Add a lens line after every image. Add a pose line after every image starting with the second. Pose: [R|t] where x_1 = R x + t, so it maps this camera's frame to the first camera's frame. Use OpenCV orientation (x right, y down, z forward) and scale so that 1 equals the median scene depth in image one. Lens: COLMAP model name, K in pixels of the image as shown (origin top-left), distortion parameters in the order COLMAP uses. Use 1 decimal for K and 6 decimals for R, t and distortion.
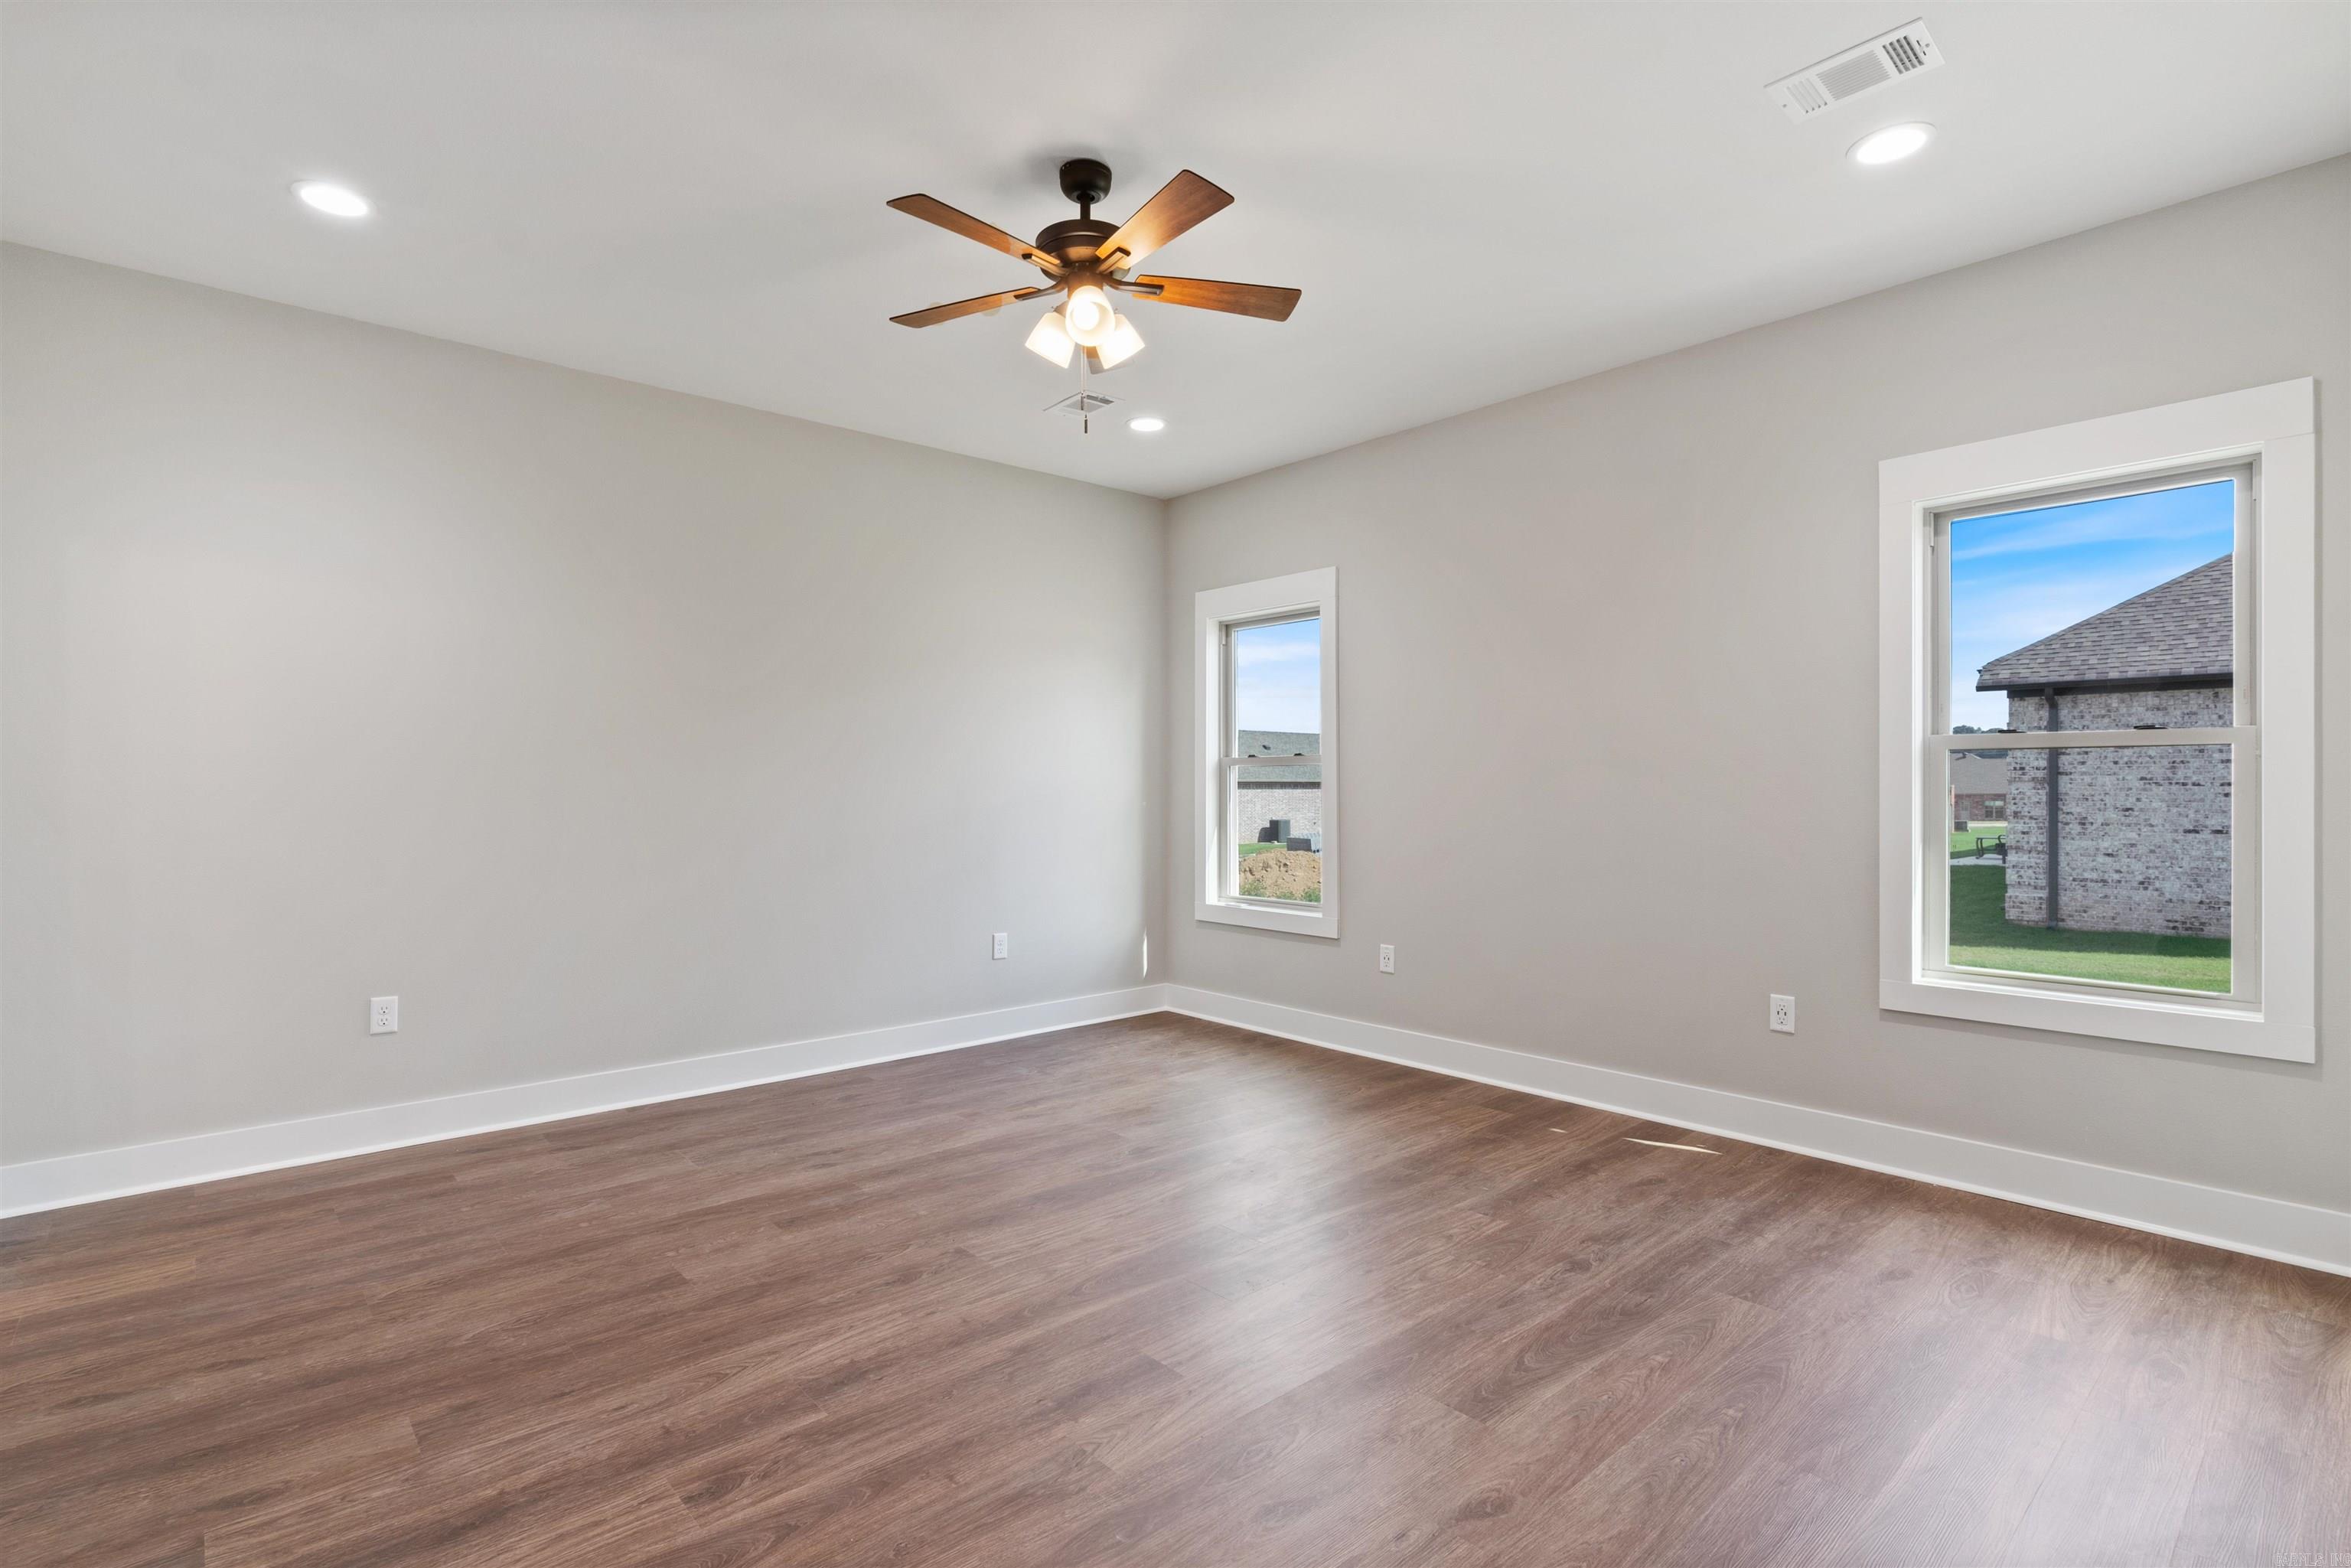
lens RADIAL K [[1084.1, 0, 1155.6], [0, 1084.1, 800.6], [0, 0, 1]] dist [-0.011292, 0.003534]
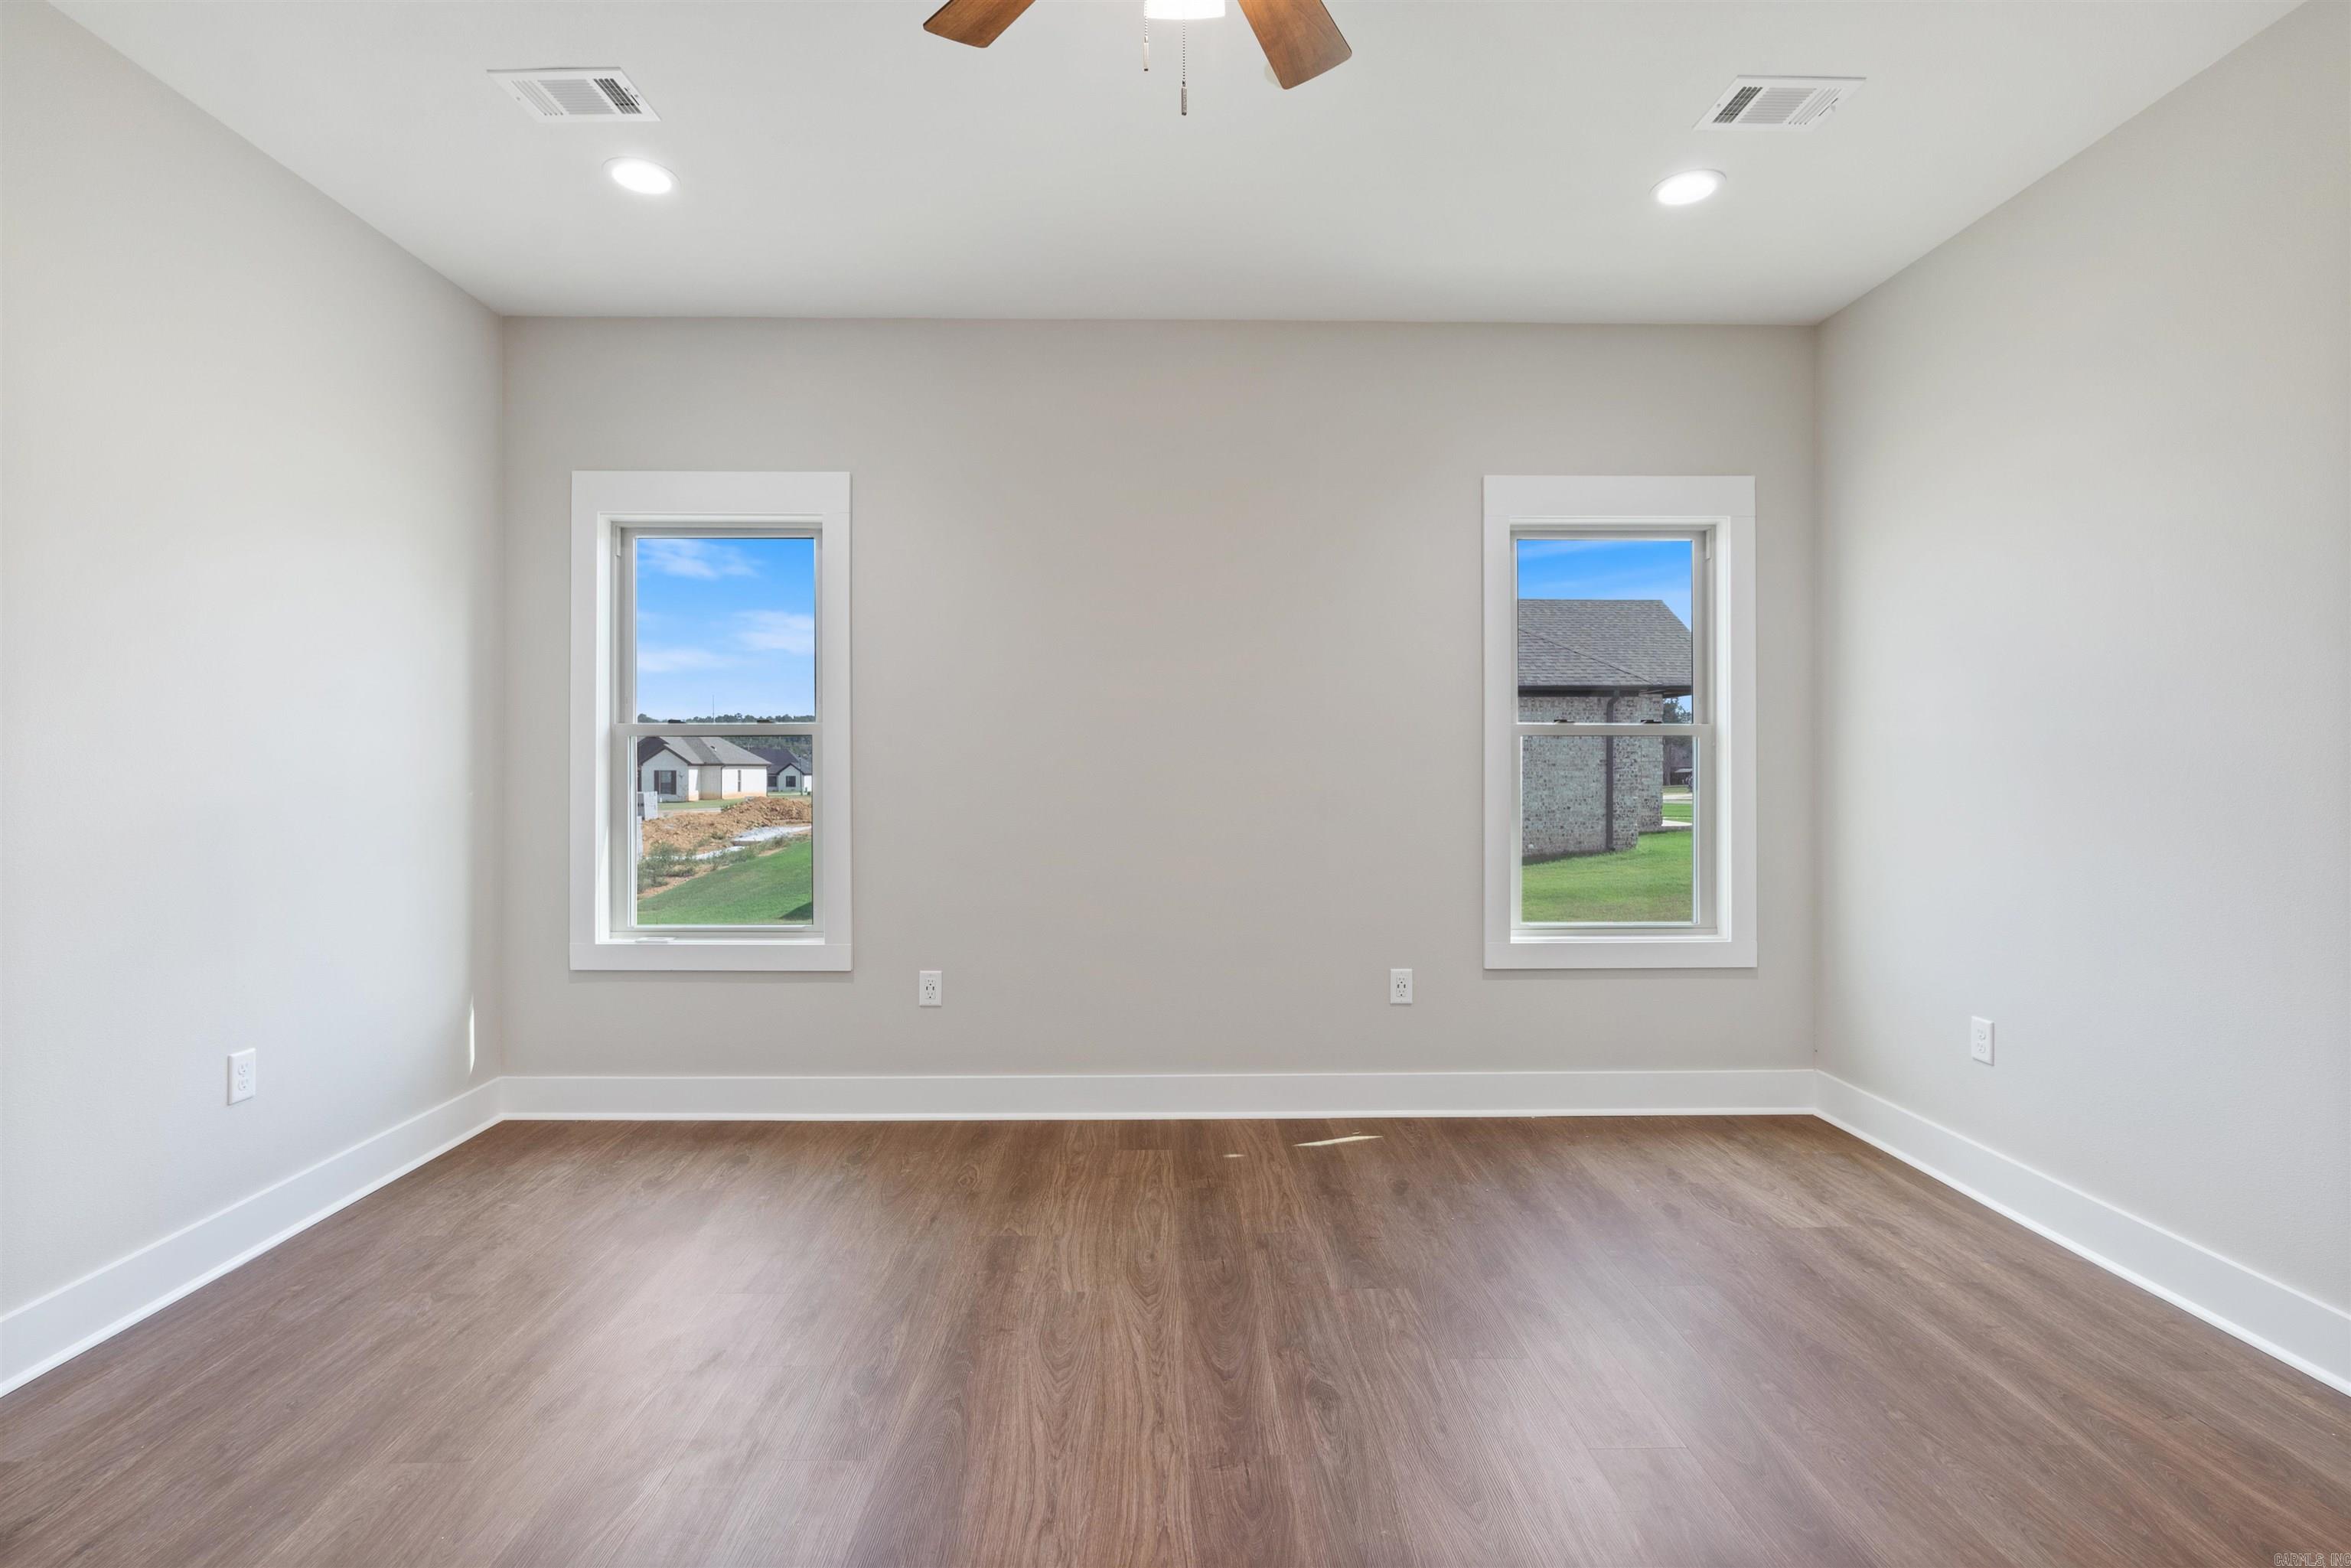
lens RADIAL K [[1084.1, 0, 1164.1], [0, 1084.1, 762.0], [0, 0, 1]] dist [-0.011292, 0.003534]
pose [[0.653488, 0.005049, 0.756920, -0.368933], [0.007744, 0.999881, -0.013355, -0.006296], [-0.756897, 0.014589, 0.653371, 0.503070]]
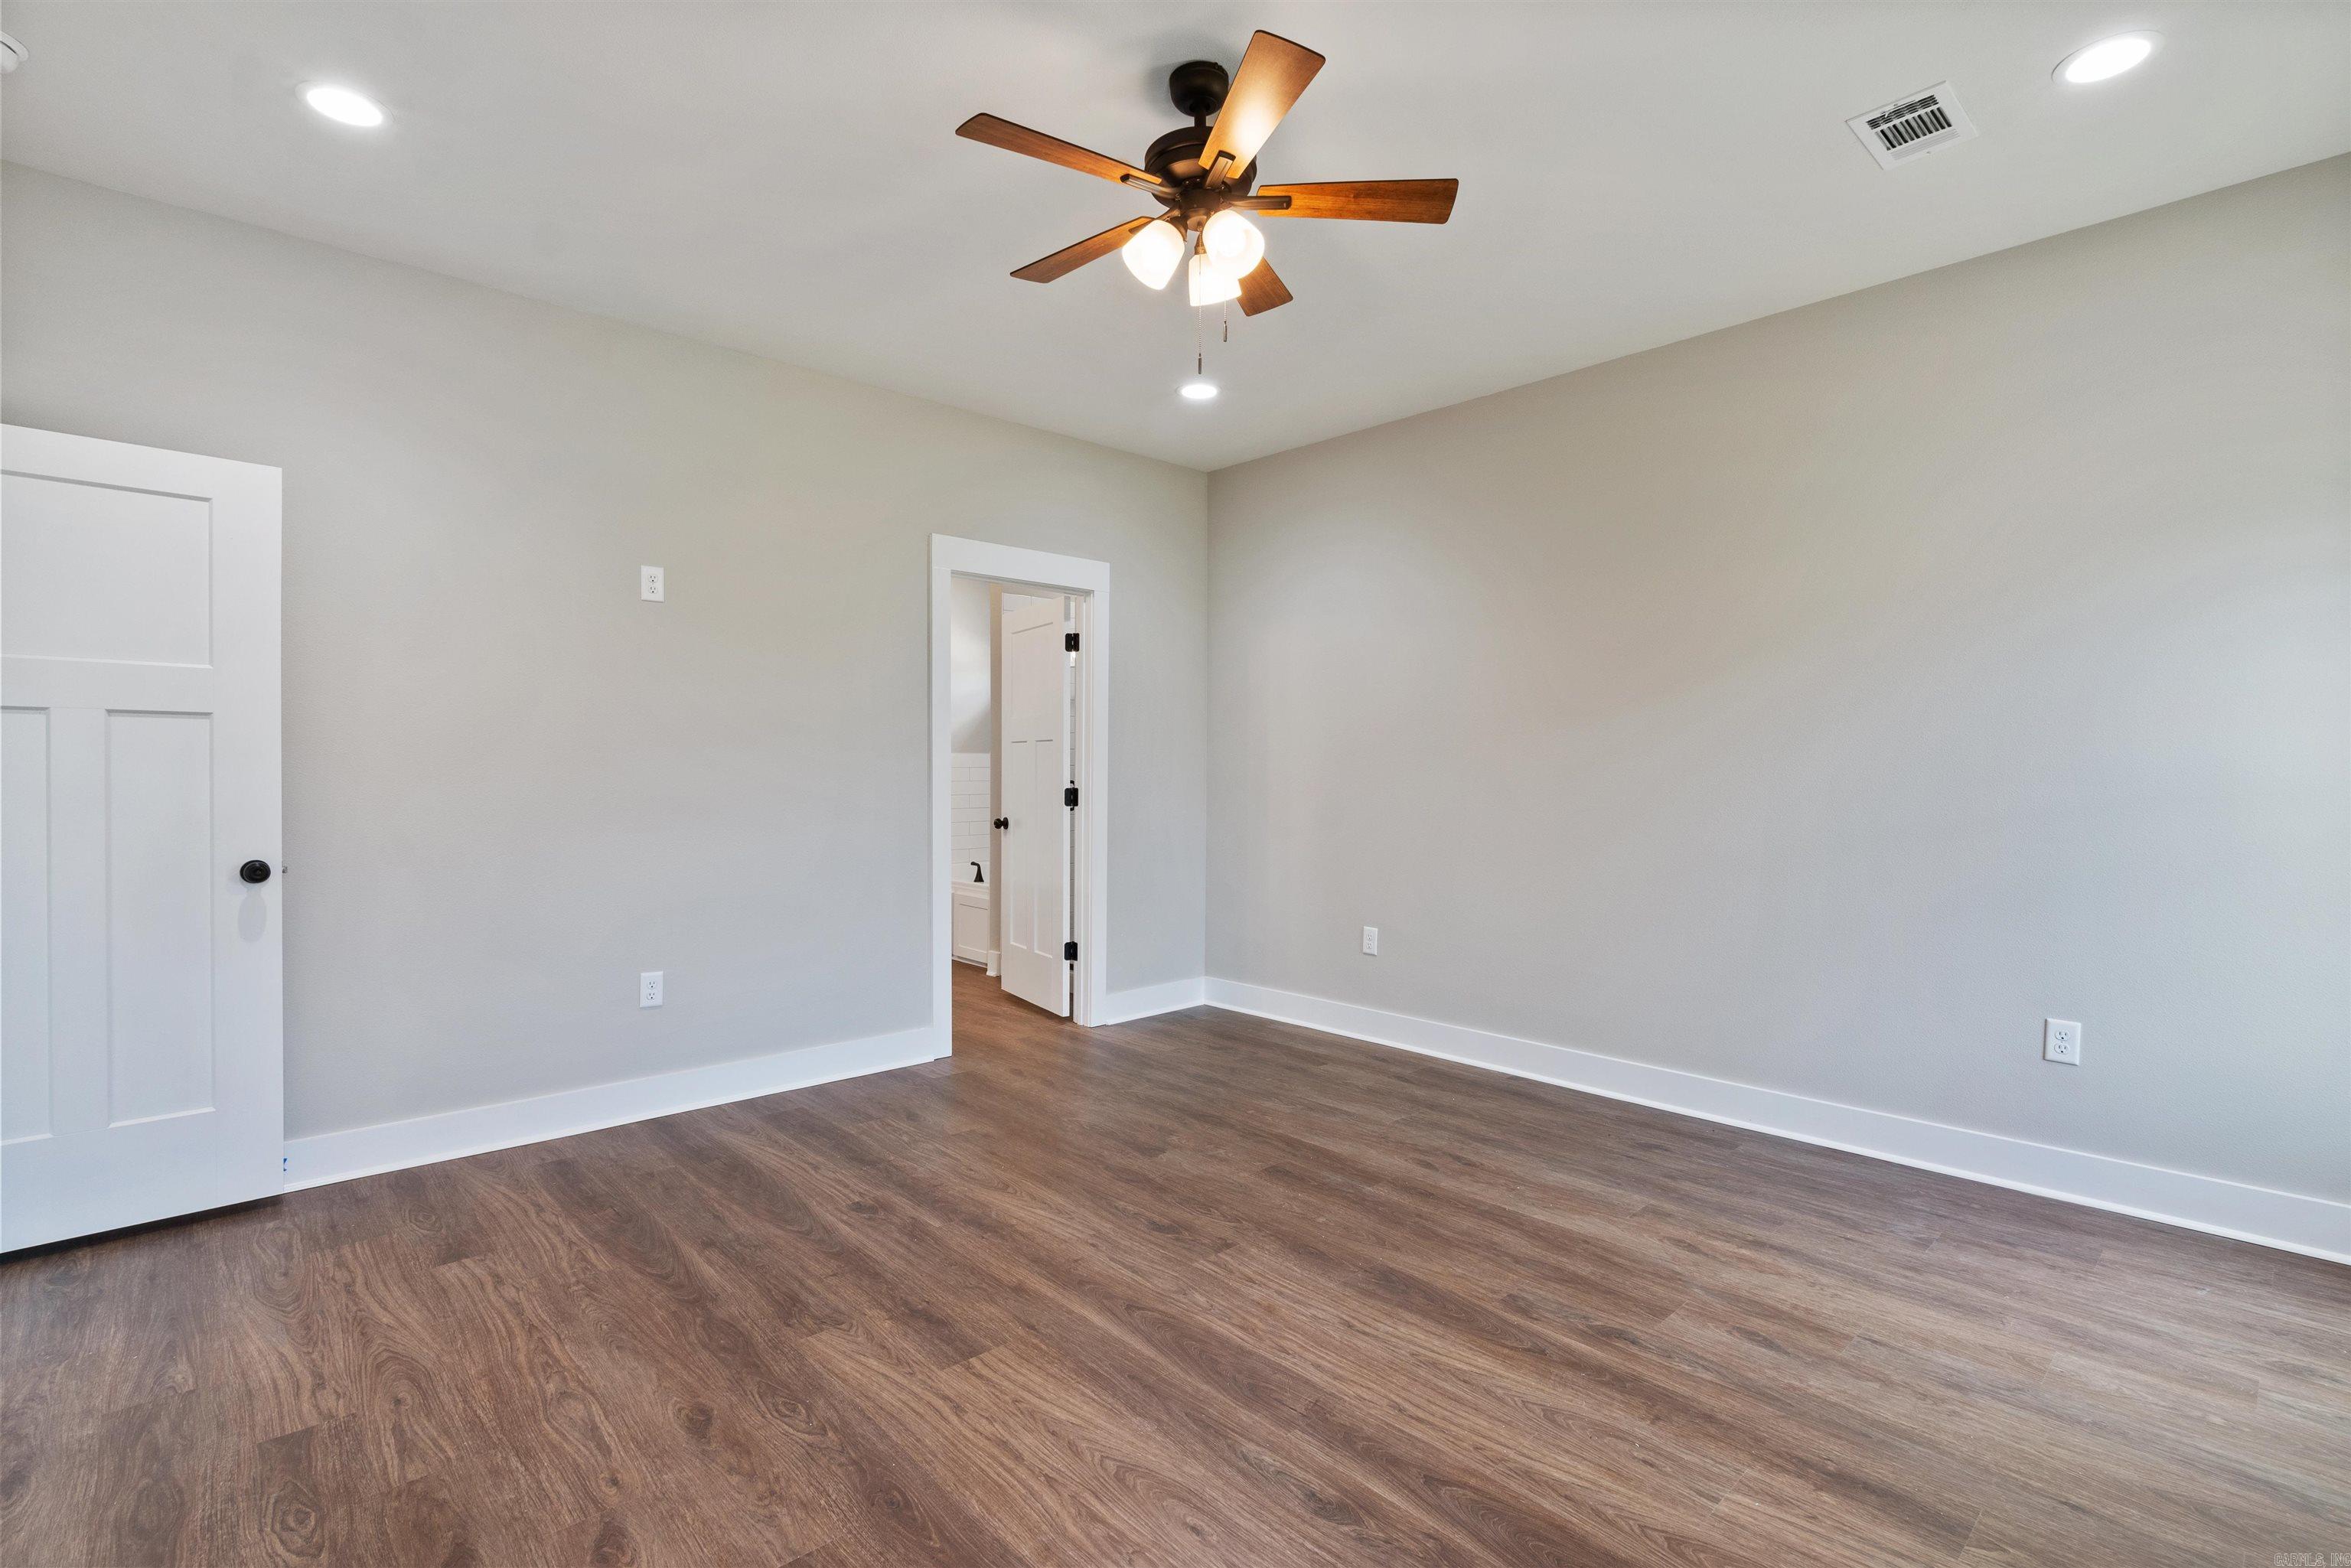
lens RADIAL K [[1084.1, 0, 1207.5], [0, 1084.1, 777.8], [0, 0, 1]] dist [-0.011292, 0.003534]
pose [[0.060145, 0.011758, -0.998120, 0.639002], [-0.019248, 0.999758, 0.010618, -0.015267], [0.998004, 0.018573, 0.060357, 0.733788]]
